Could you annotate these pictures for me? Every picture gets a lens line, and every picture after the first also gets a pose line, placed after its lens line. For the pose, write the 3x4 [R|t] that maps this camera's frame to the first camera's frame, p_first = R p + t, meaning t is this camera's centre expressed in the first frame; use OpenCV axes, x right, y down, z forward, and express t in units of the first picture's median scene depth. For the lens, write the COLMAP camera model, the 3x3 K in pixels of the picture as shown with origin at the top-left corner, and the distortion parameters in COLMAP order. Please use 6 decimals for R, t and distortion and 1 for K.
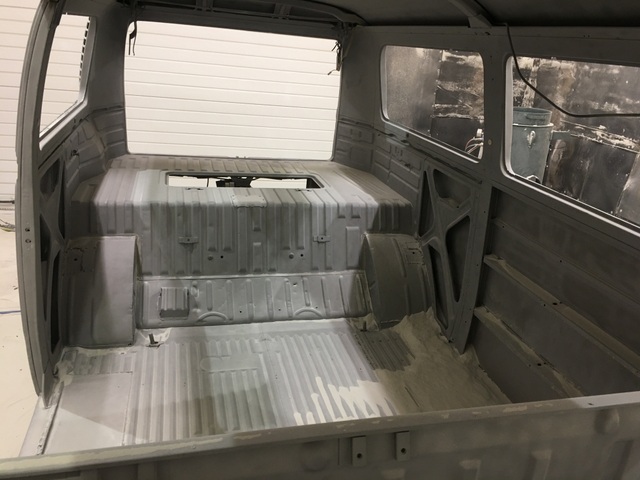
lens RADIAL K [[541.0, 0, 324.6], [0, 541.0, 237.9], [0, 0, 1]] dist [0.079031, -0.089696]
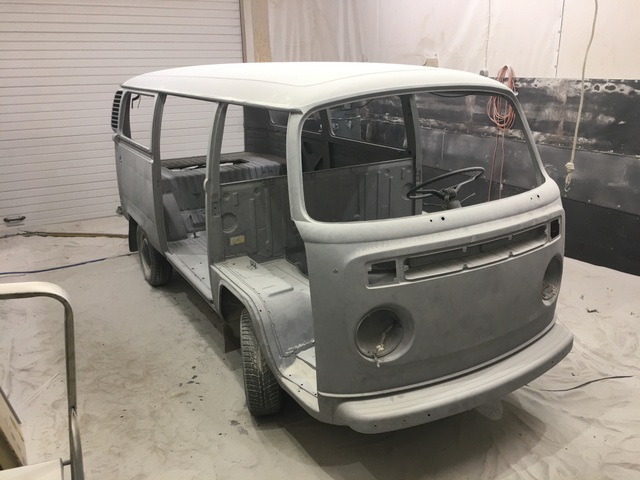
lens RADIAL K [[541.0, 0, 324.6], [0, 541.0, 237.9], [0, 0, 1]] dist [0.079031, -0.089696]
pose [[0.954444, -0.187998, 0.231717, -0.273299], [0.194092, 0.980977, -0.003572, 0.256675], [-0.226638, 0.048384, 0.972777, -1.040893]]
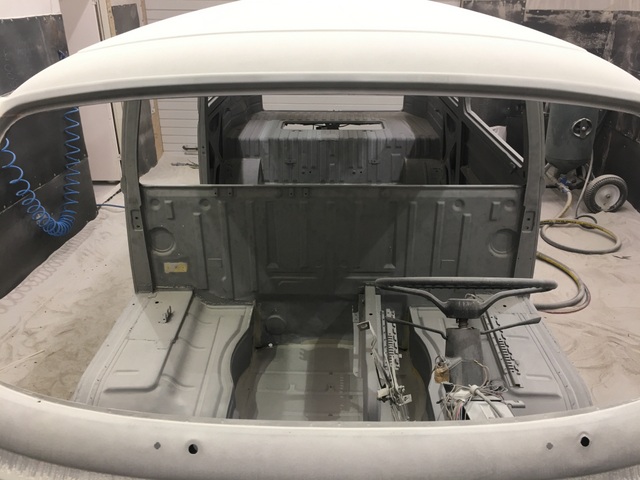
lens RADIAL K [[541.0, 0, 324.6], [0, 541.0, 237.9], [0, 0, 1]] dist [0.079031, -0.089696]
pose [[0.959202, 0.033327, -0.280751, 0.292049], [-0.013209, 0.997226, 0.073250, 0.104537], [0.282413, -0.066553, 0.956981, -0.513529]]
